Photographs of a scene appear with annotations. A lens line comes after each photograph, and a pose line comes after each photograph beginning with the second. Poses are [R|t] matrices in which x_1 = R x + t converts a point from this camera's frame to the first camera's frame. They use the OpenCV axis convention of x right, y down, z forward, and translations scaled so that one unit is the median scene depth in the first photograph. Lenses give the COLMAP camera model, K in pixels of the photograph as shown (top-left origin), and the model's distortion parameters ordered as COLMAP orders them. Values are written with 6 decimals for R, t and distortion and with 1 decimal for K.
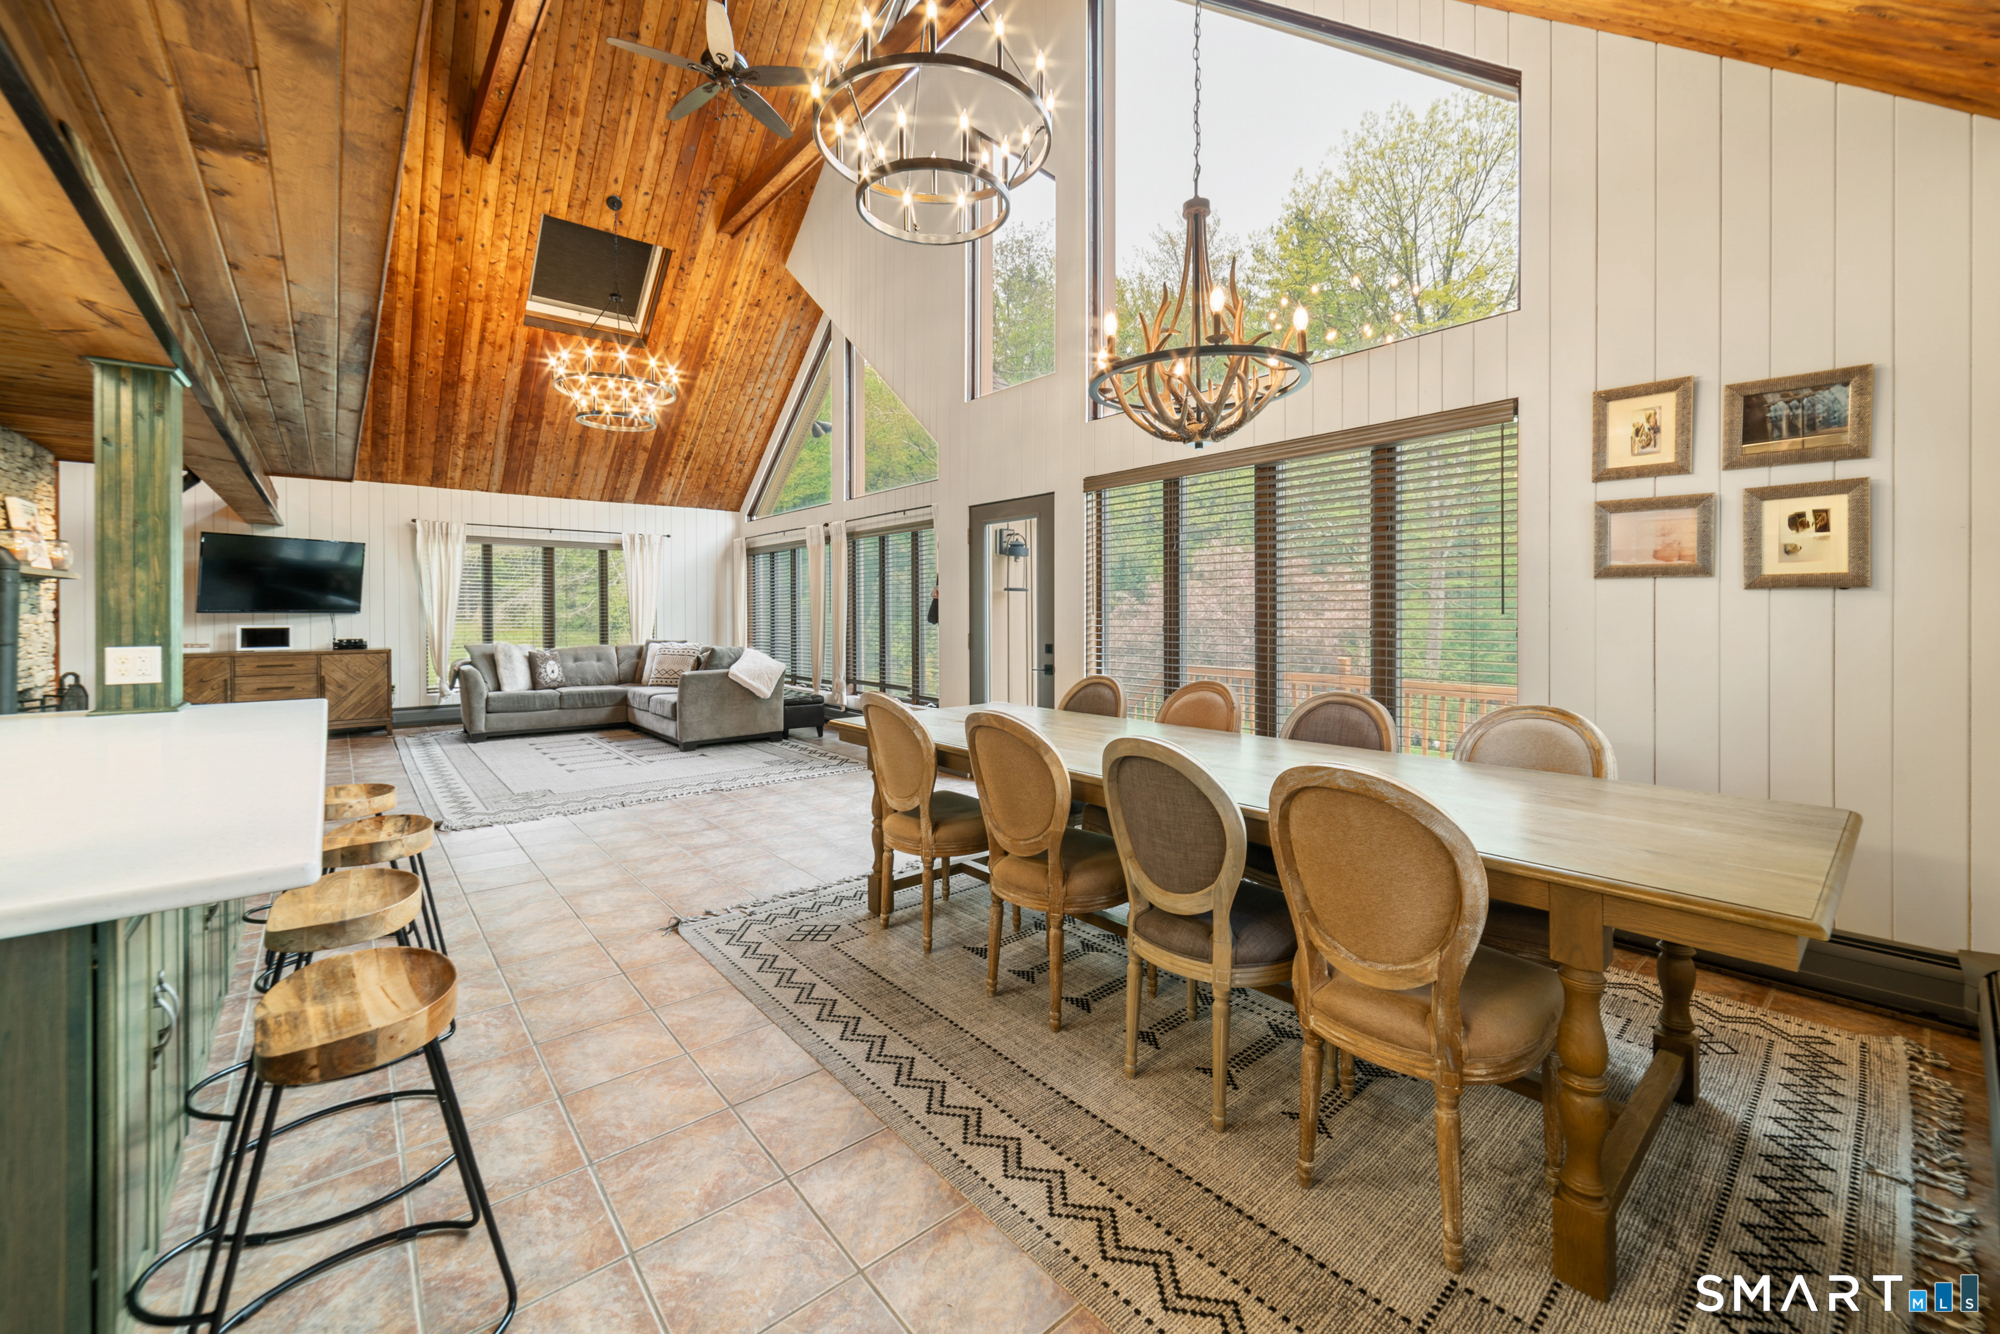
lens RADIAL K [[790.7, 0, 997.2], [0, 790.7, 623.7], [0, 0, 1]] dist [-0.007343, 0.001008]
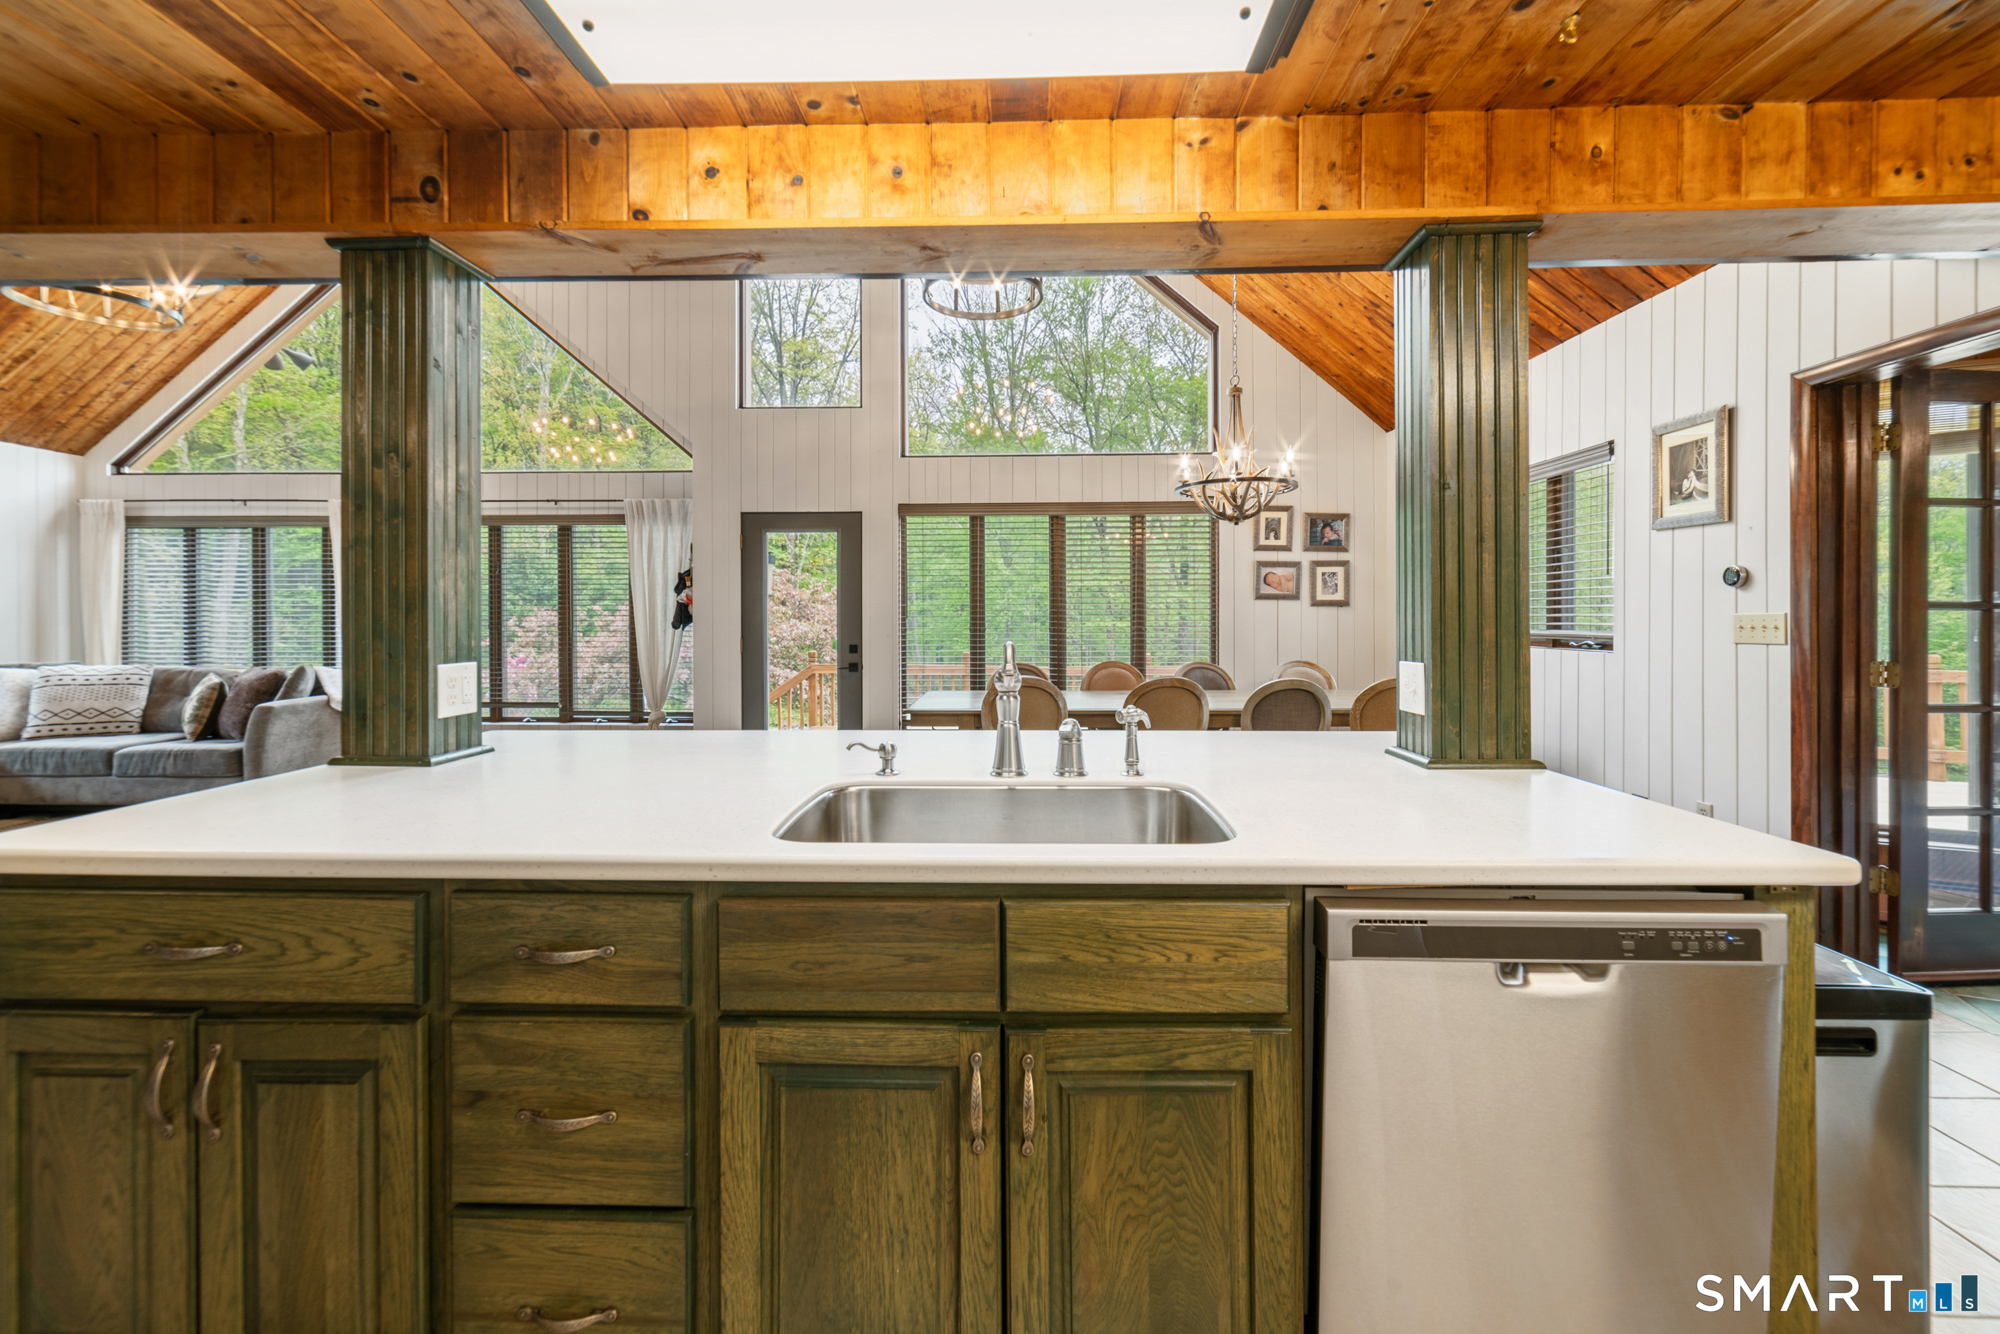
lens RADIAL K [[792.2, 0, 997.6], [0, 792.2, 626.7], [0, 0, 1]] dist [-0.003825, 0.001167]
pose [[0.662836, -0.006022, 0.748741, -1.020985], [0.010197, 0.999948, -0.000984, 0.005532], [-0.748695, 0.008287, 0.662862, 0.142758]]
